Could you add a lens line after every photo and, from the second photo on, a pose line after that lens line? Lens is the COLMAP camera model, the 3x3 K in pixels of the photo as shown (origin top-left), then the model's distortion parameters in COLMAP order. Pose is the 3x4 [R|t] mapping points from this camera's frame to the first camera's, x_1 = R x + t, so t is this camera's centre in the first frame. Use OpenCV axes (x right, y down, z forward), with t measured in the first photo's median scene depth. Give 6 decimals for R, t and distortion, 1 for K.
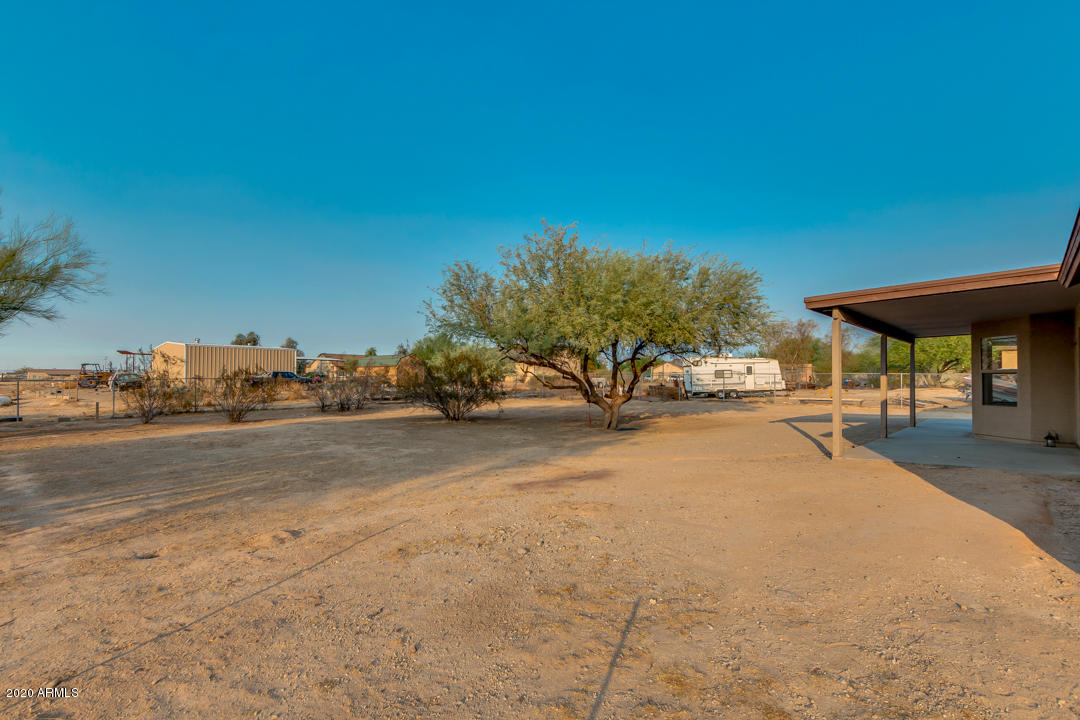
lens RADIAL K [[502.3, 0, 541.5], [0, 502.3, 369.6], [0, 0, 1]] dist [-0.005879, -0.002177]
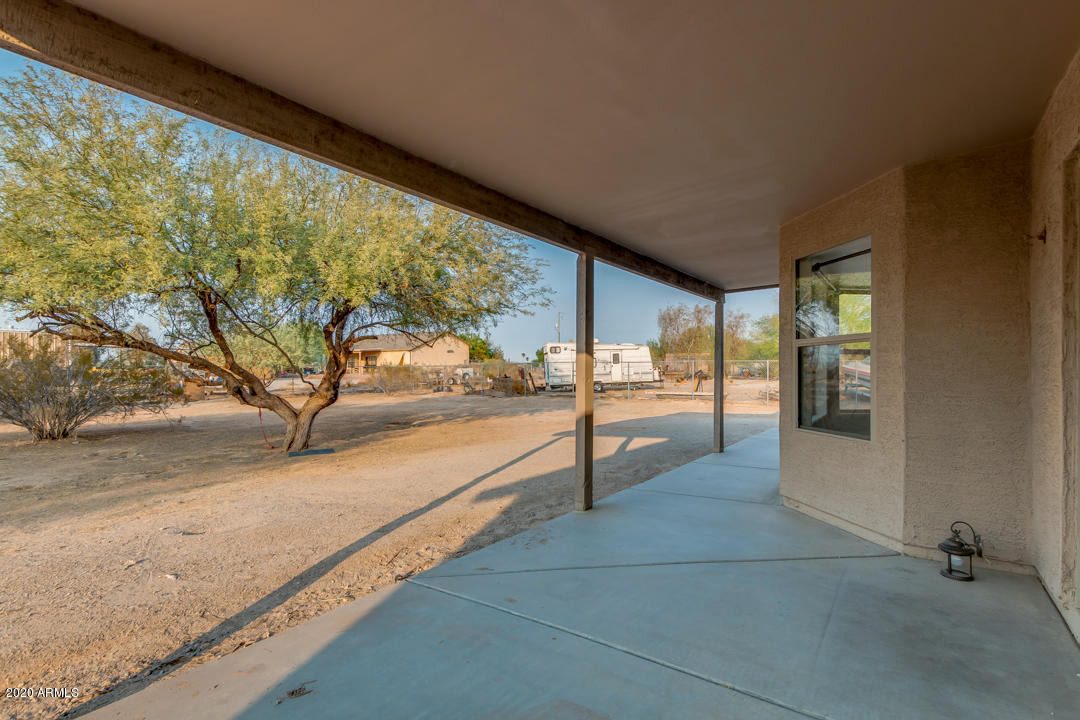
lens RADIAL K [[502.3, 0, 544.3], [0, 502.3, 366.8], [0, 0, 1]] dist [-0.005879, -0.002177]
pose [[0.990864, -0.003029, 0.134829, 0.327052], [0.001392, 0.999924, 0.012234, 0.009076], [-0.134855, -0.011935, 0.990793, 0.328579]]
